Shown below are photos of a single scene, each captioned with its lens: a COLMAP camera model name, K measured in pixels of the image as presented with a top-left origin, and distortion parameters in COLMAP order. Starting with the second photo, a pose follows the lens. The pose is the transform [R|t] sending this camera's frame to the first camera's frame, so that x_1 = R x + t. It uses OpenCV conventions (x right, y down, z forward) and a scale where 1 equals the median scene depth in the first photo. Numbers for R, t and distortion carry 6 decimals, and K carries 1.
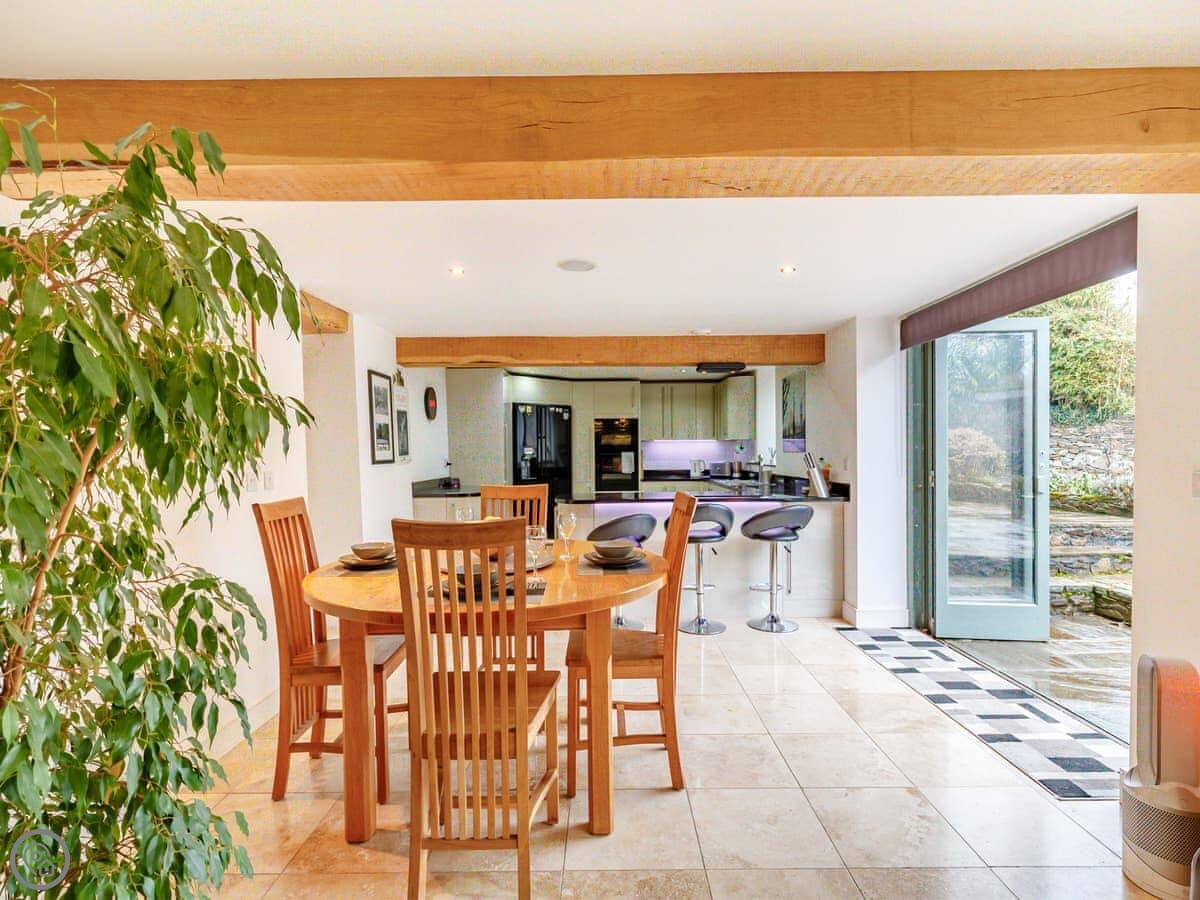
lens RADIAL K [[613.5, 0, 597.7], [0, 613.5, 453.3], [0, 0, 1]] dist [0.001433, -0.001218]
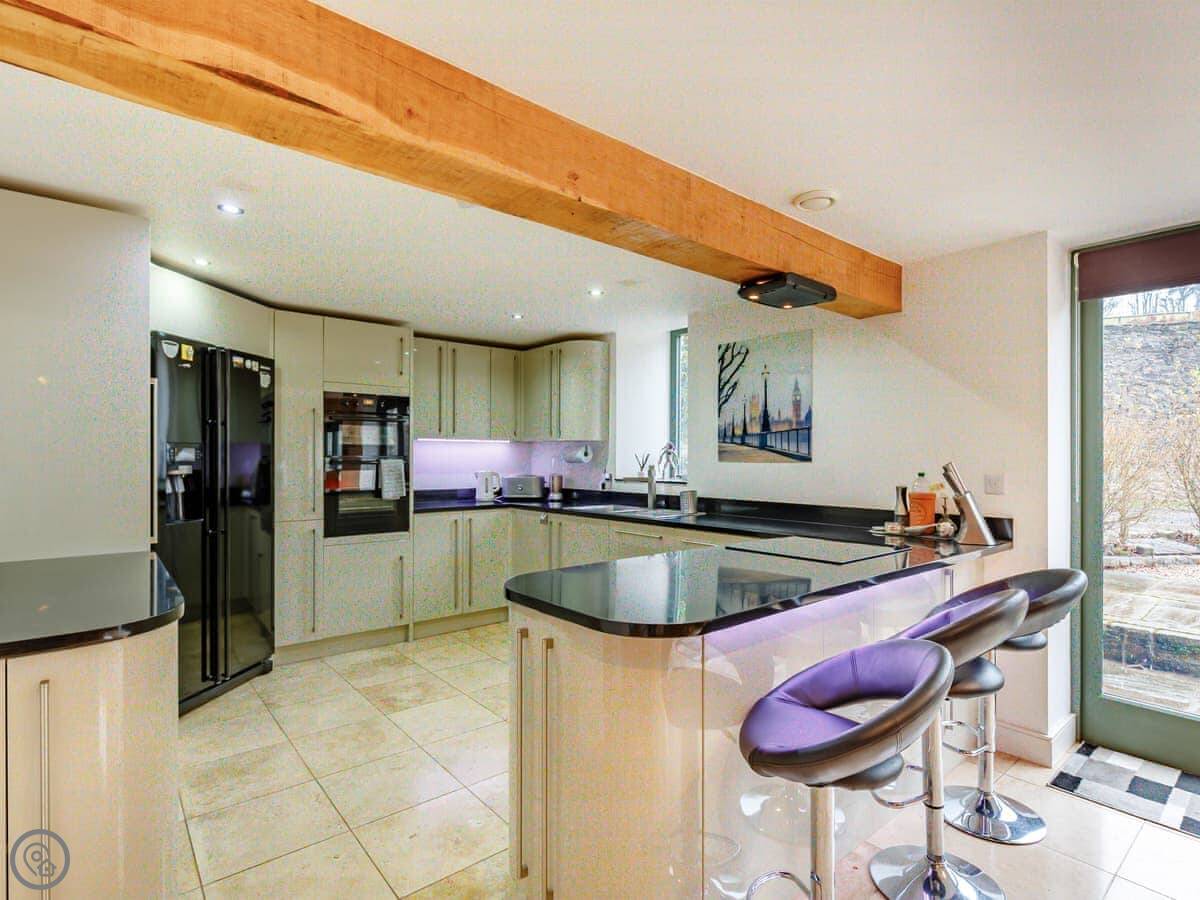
lens RADIAL K [[613.5, 0, 605.2], [0, 613.5, 453.4], [0, 0, 1]] dist [0.001433, -0.001218]
pose [[0.756802, 0.012610, 0.653523, -0.157230], [-0.005298, 0.999899, -0.013159, -0.001157], [-0.653623, 0.006497, 0.756792, 0.480436]]
